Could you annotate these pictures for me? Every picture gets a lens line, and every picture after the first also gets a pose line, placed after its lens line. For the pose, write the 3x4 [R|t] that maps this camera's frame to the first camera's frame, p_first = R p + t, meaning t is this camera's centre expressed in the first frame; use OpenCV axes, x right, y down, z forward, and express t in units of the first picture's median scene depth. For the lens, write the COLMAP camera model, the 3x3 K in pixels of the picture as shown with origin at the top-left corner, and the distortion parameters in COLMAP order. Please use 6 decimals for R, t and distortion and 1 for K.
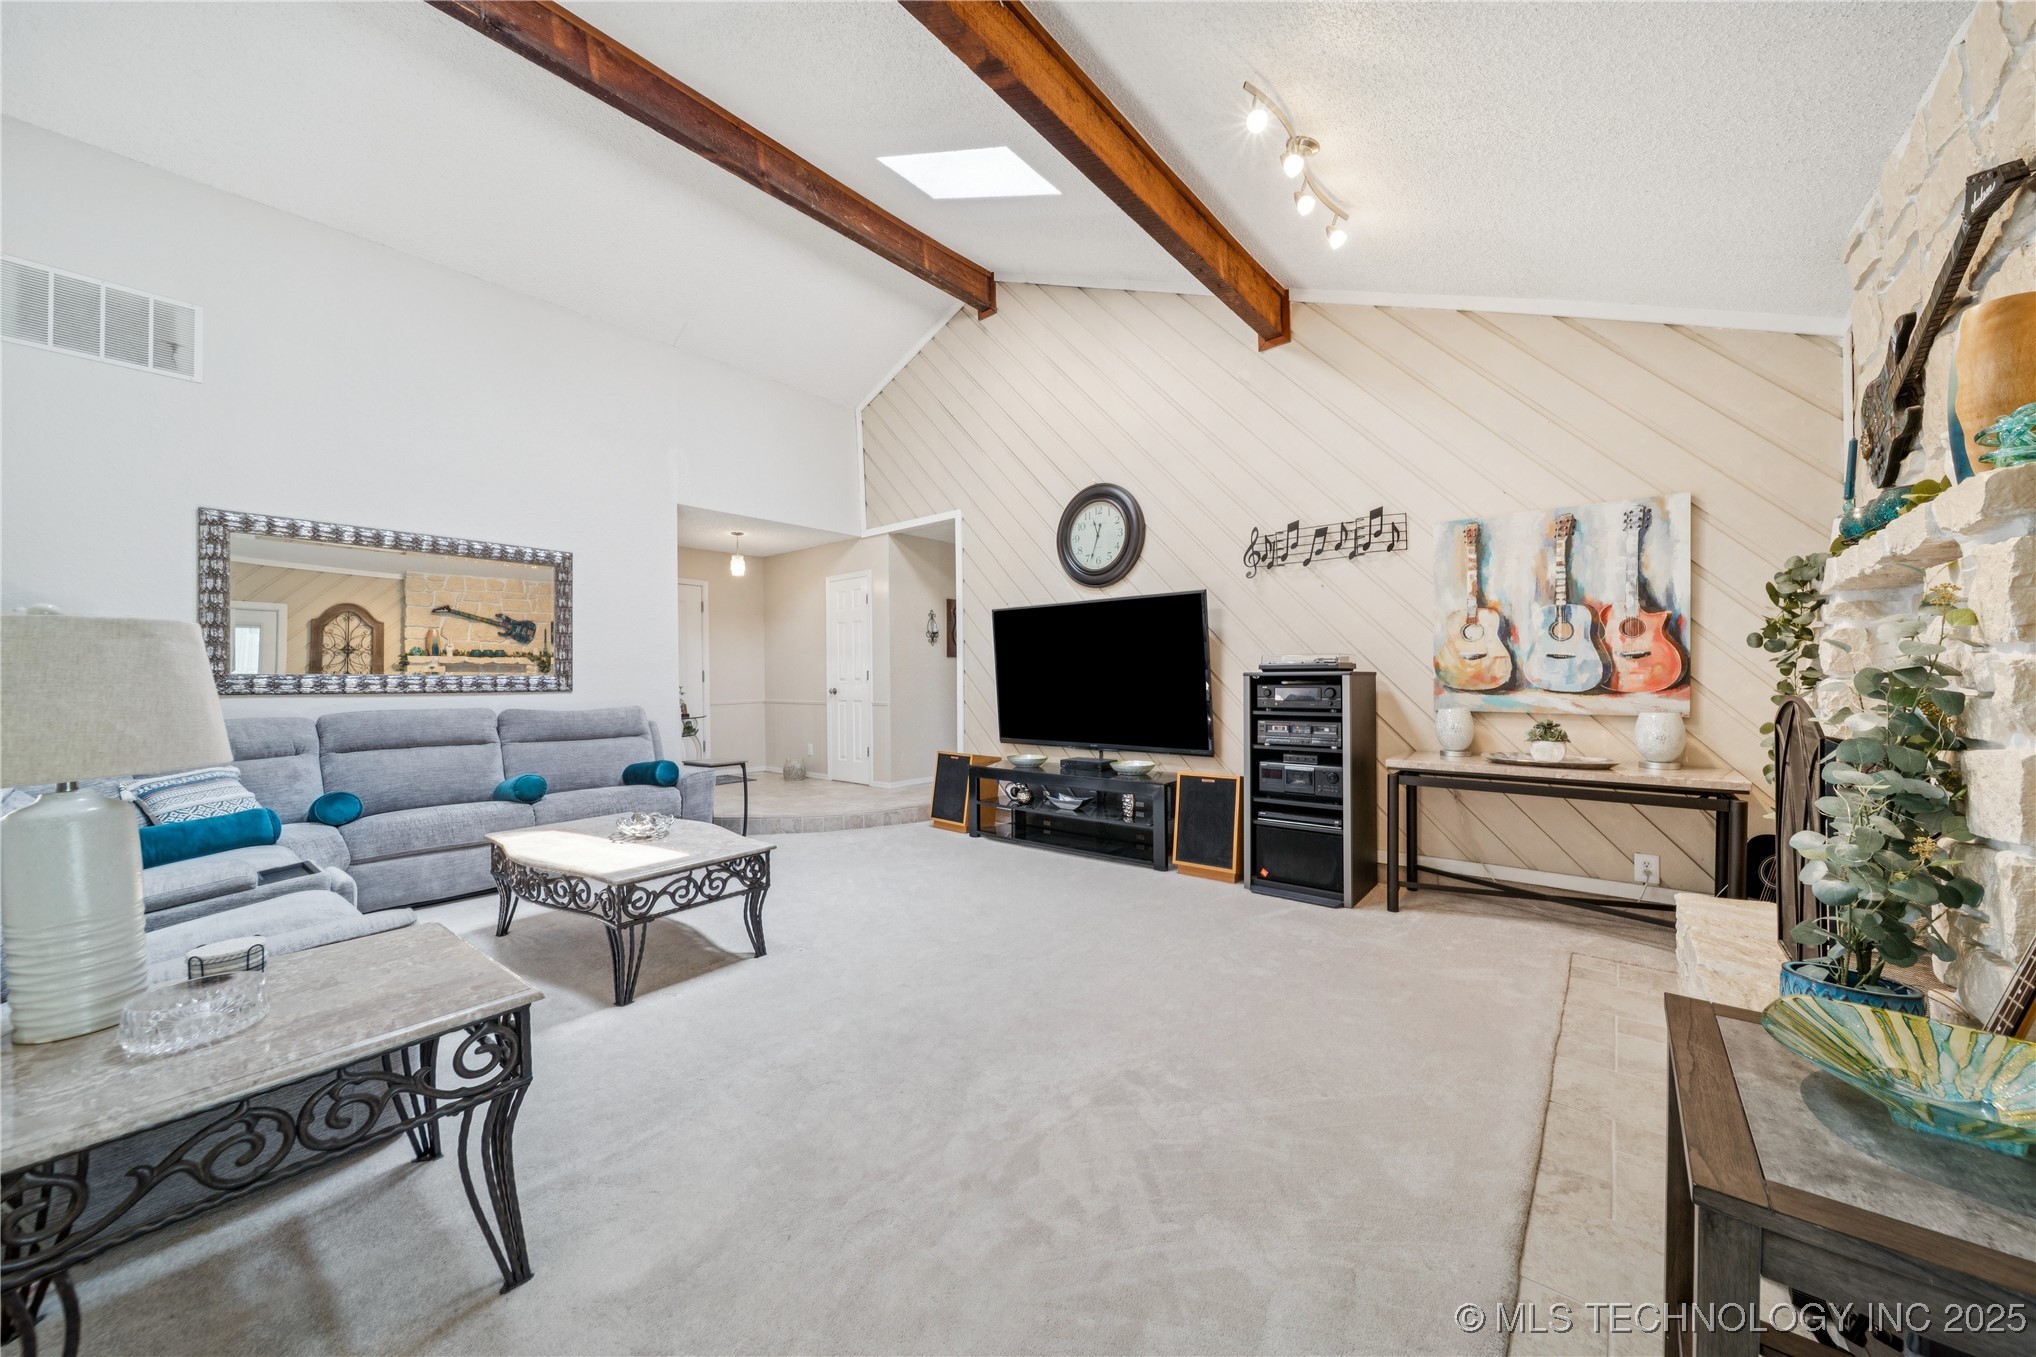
lens RADIAL K [[719.8, 0, 1018.7], [0, 719.8, 680.2], [0, 0, 1]] dist [-0.000412, -0.001657]
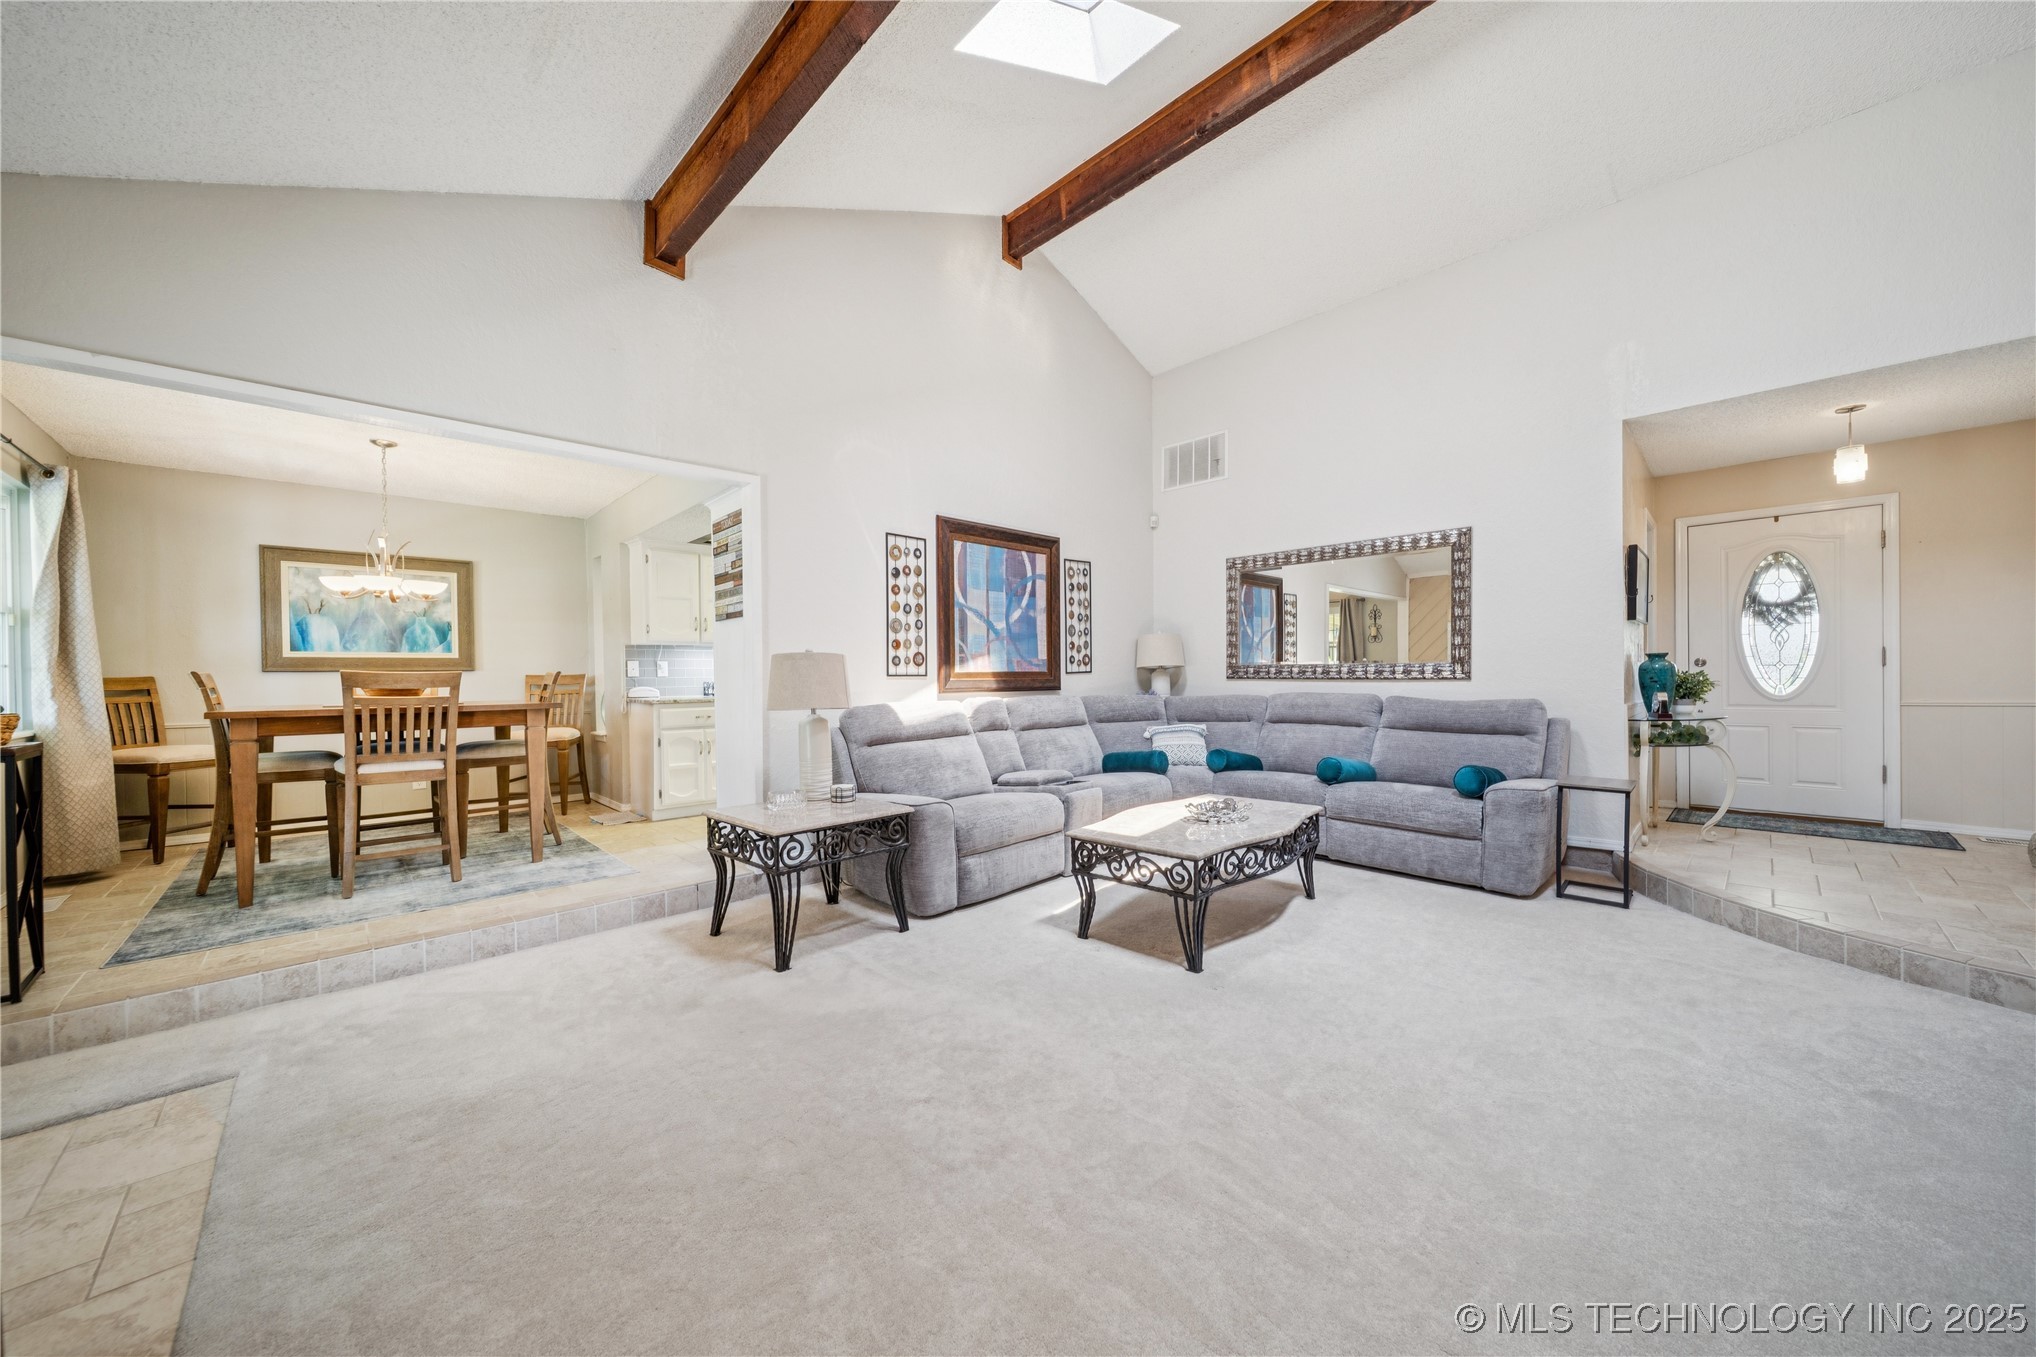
lens RADIAL K [[719.8, 0, 1018.7], [0, 719.8, 680.2], [0, 0, 1]] dist [-0.000412, -0.001657]
pose [[-0.116568, 0.014657, -0.993075, 0.384601], [0.008784, 0.999867, 0.013726, -0.001338], [0.993144, -0.007123, -0.116682, 0.599816]]
